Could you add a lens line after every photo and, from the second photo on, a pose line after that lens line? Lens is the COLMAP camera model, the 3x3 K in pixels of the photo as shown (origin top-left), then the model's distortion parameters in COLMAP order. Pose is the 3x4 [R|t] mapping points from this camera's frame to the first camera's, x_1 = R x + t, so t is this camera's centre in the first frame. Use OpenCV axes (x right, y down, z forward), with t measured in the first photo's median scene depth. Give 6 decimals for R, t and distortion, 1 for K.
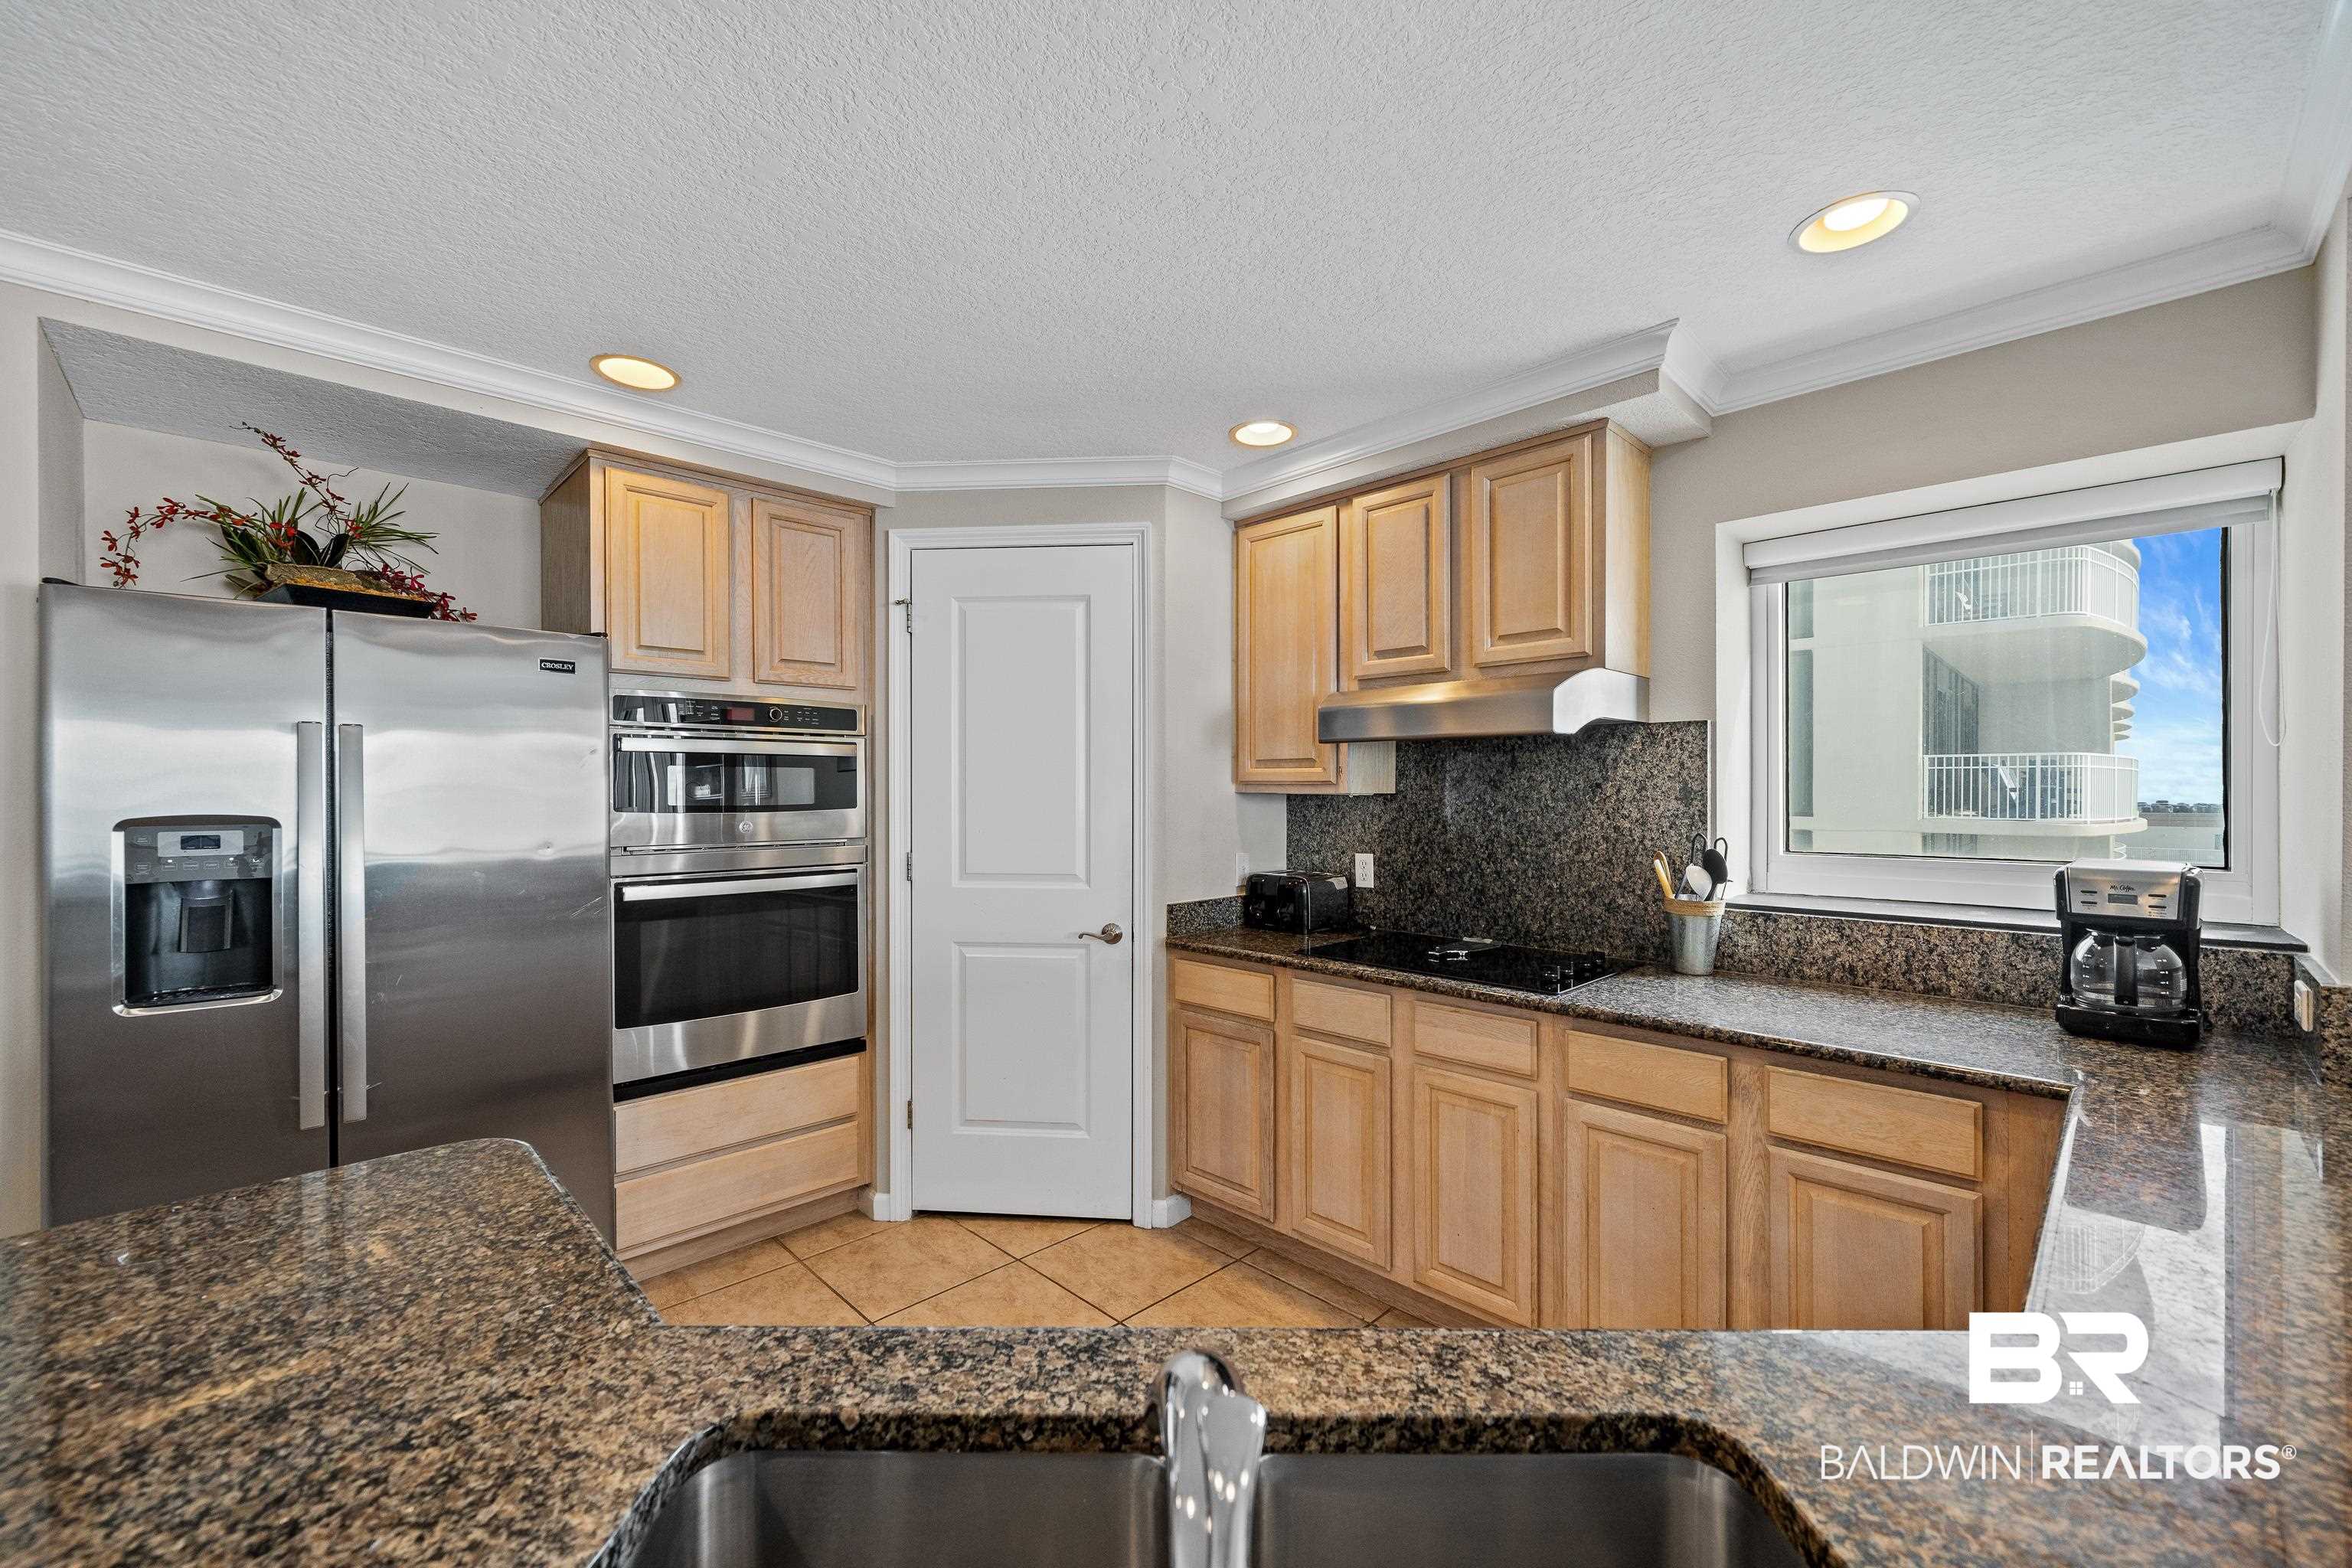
lens RADIAL K [[941.7, 0, 1174.1], [0, 941.7, 790.9], [0, 0, 1]] dist [-0.000724, -0.000002]
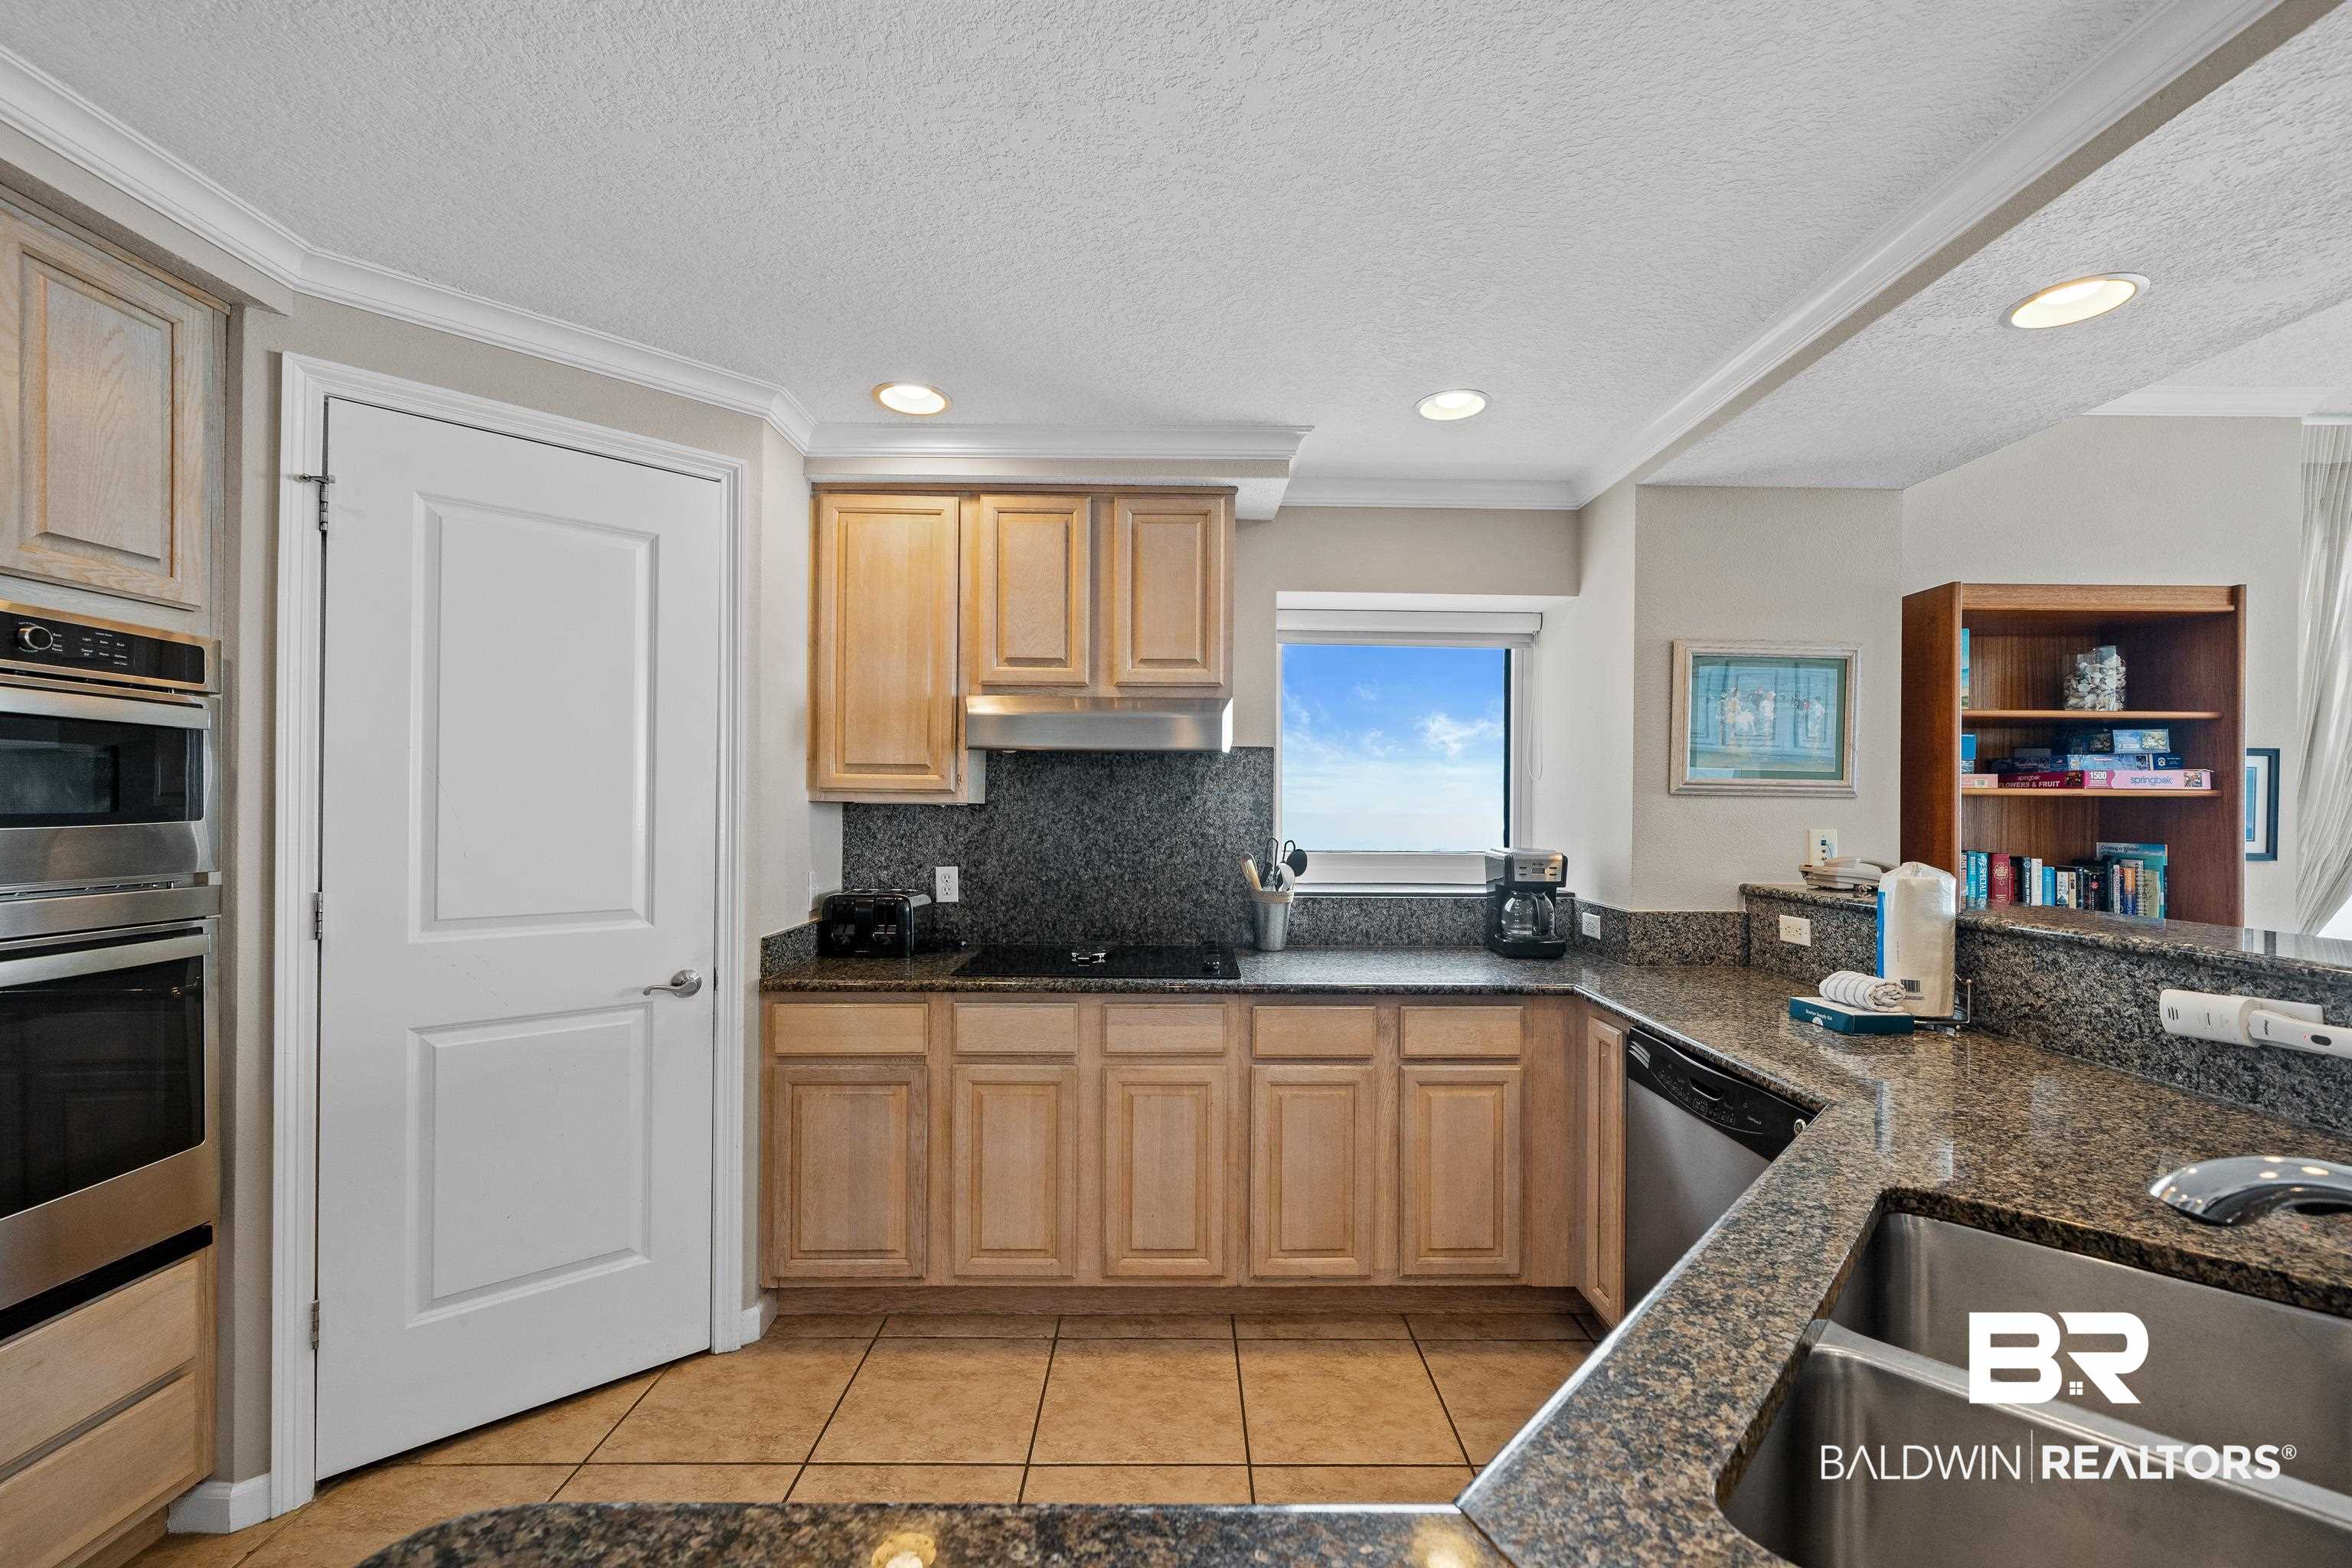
lens RADIAL K [[941.7, 0, 1184.0], [0, 941.7, 804.8], [0, 0, 1]] dist [-0.000724, -0.000002]
pose [[0.688157, 0.009052, 0.725506, -0.357380], [-0.008081, 0.999956, -0.004811, 0.007265], [-0.725517, -0.002552, 0.688199, 0.188374]]
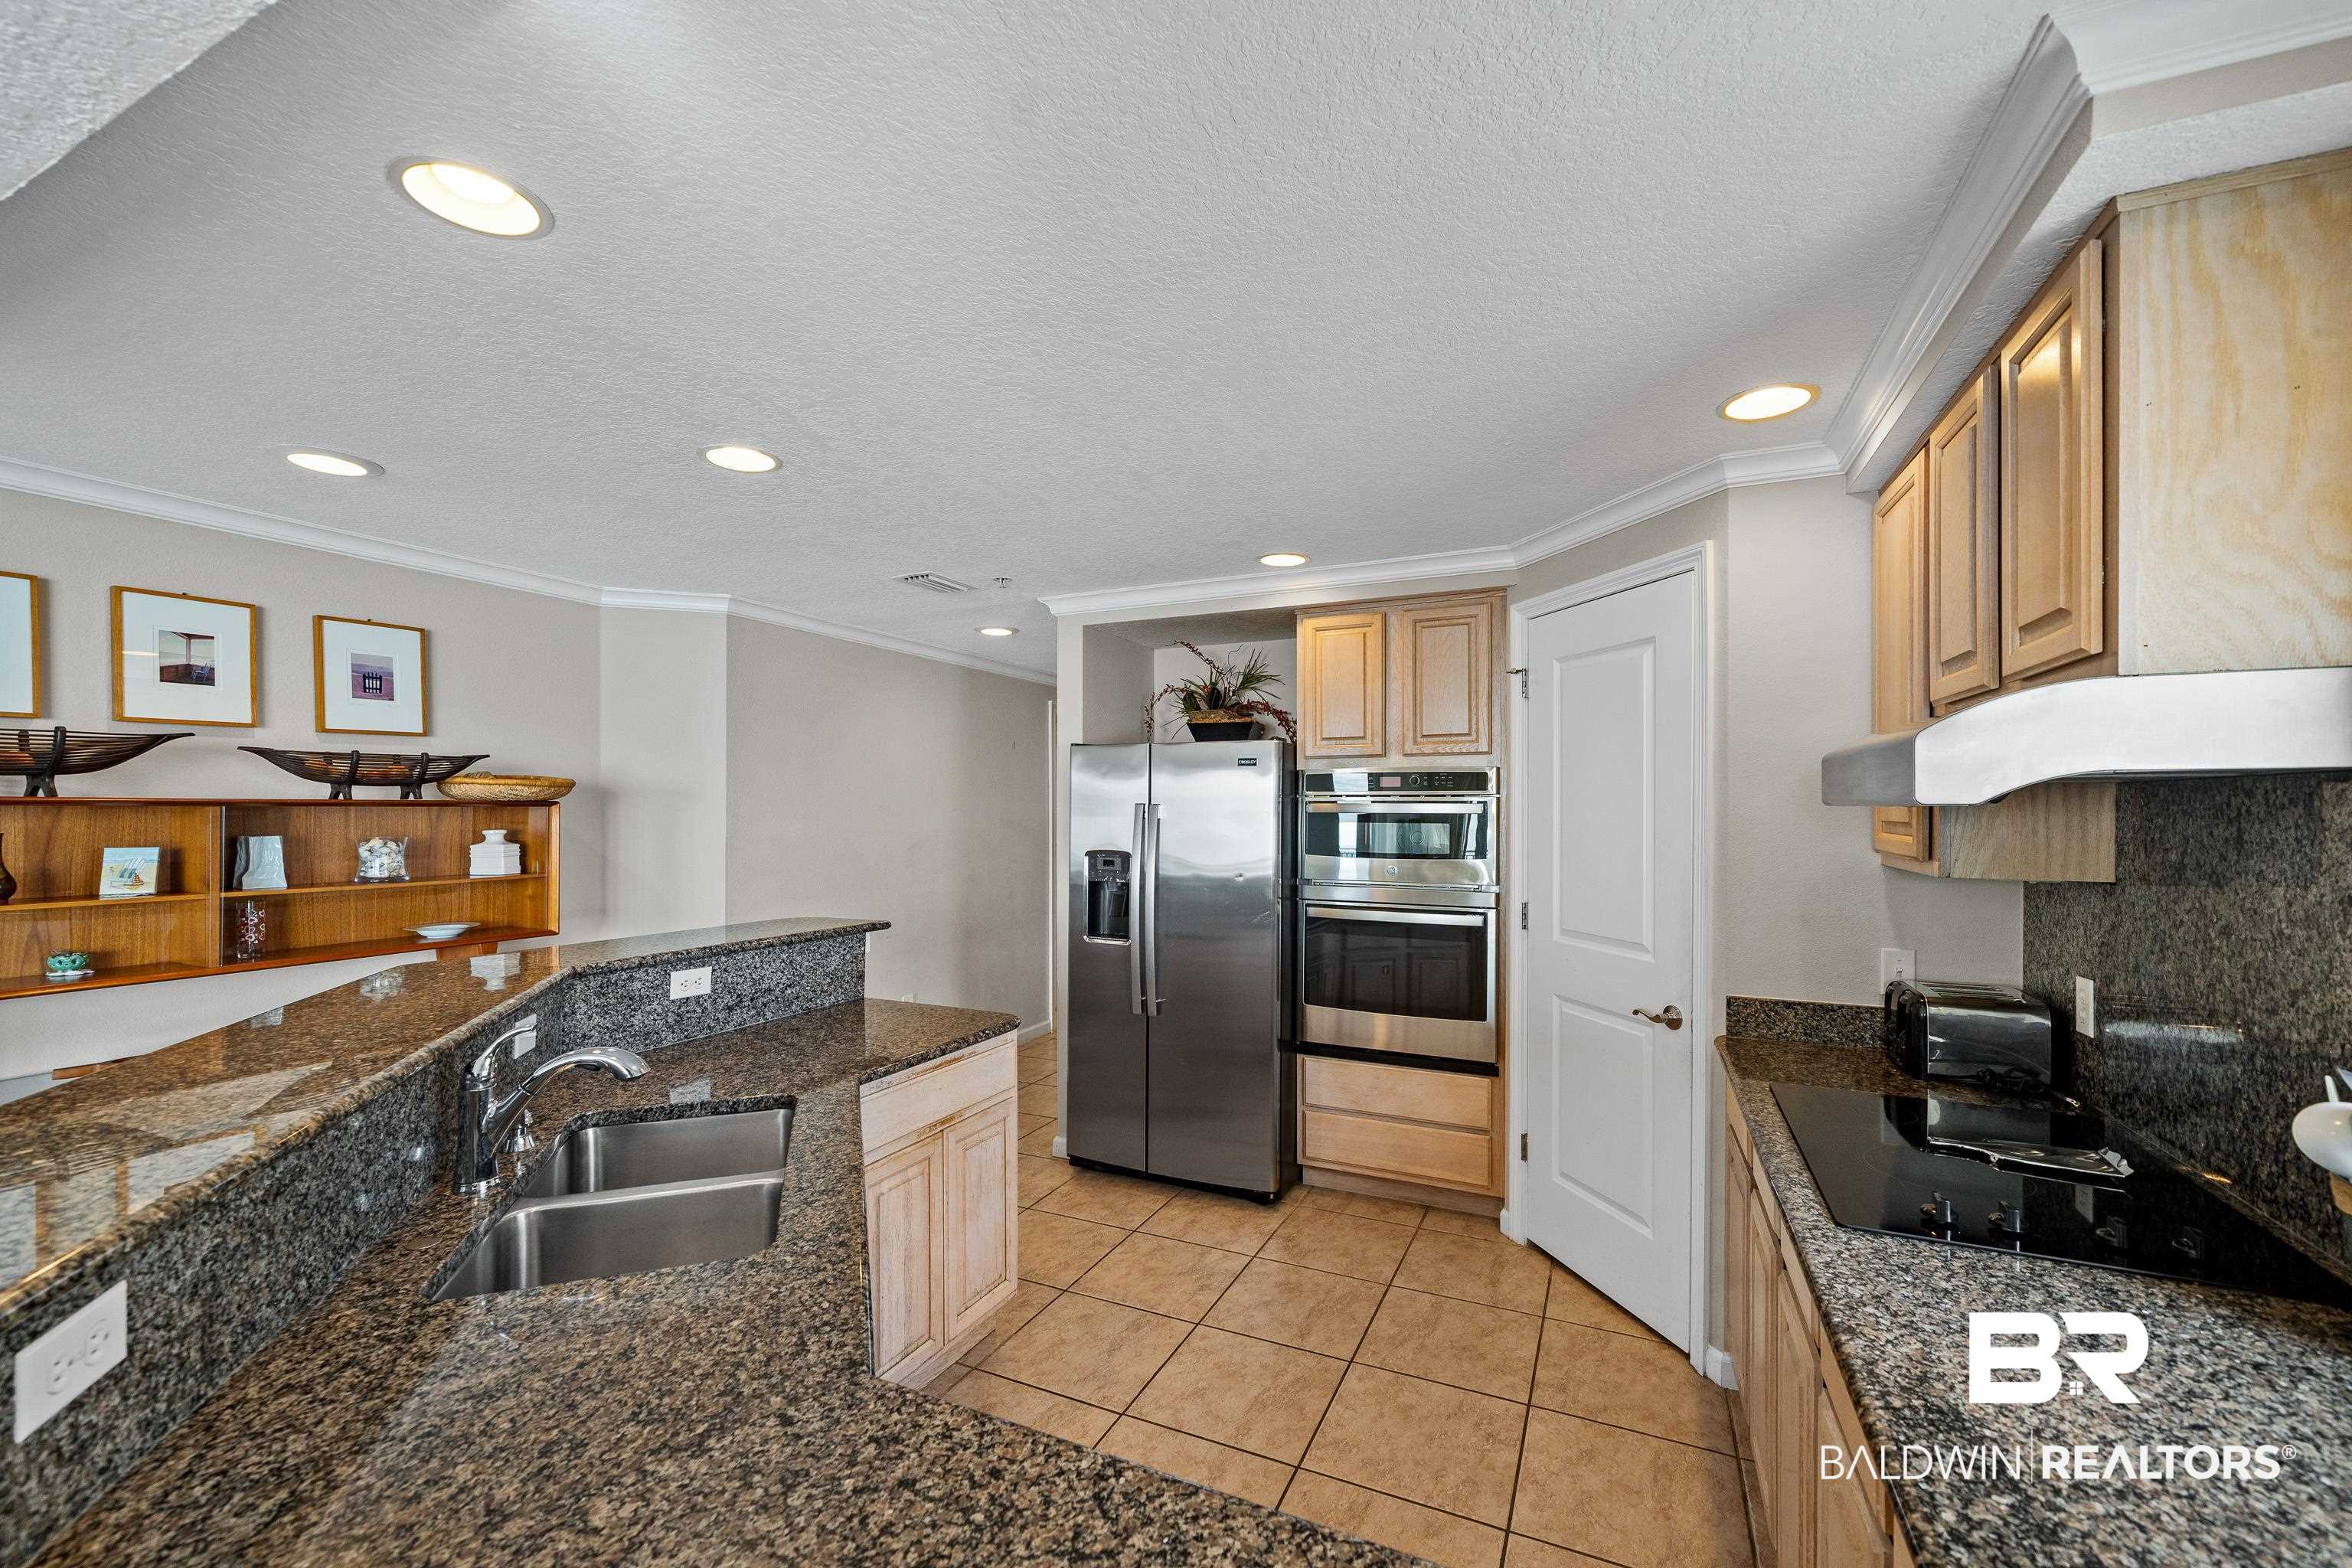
lens RADIAL K [[941.7, 0, 1176.3], [0, 941.7, 802.5], [0, 0, 1]] dist [-0.000724, -0.000002]
pose [[0.348100, -0.002411, -0.937454, 0.621636], [-0.003484, 0.999986, -0.003866, -0.045965], [0.937451, 0.004612, 0.348087, 0.268928]]
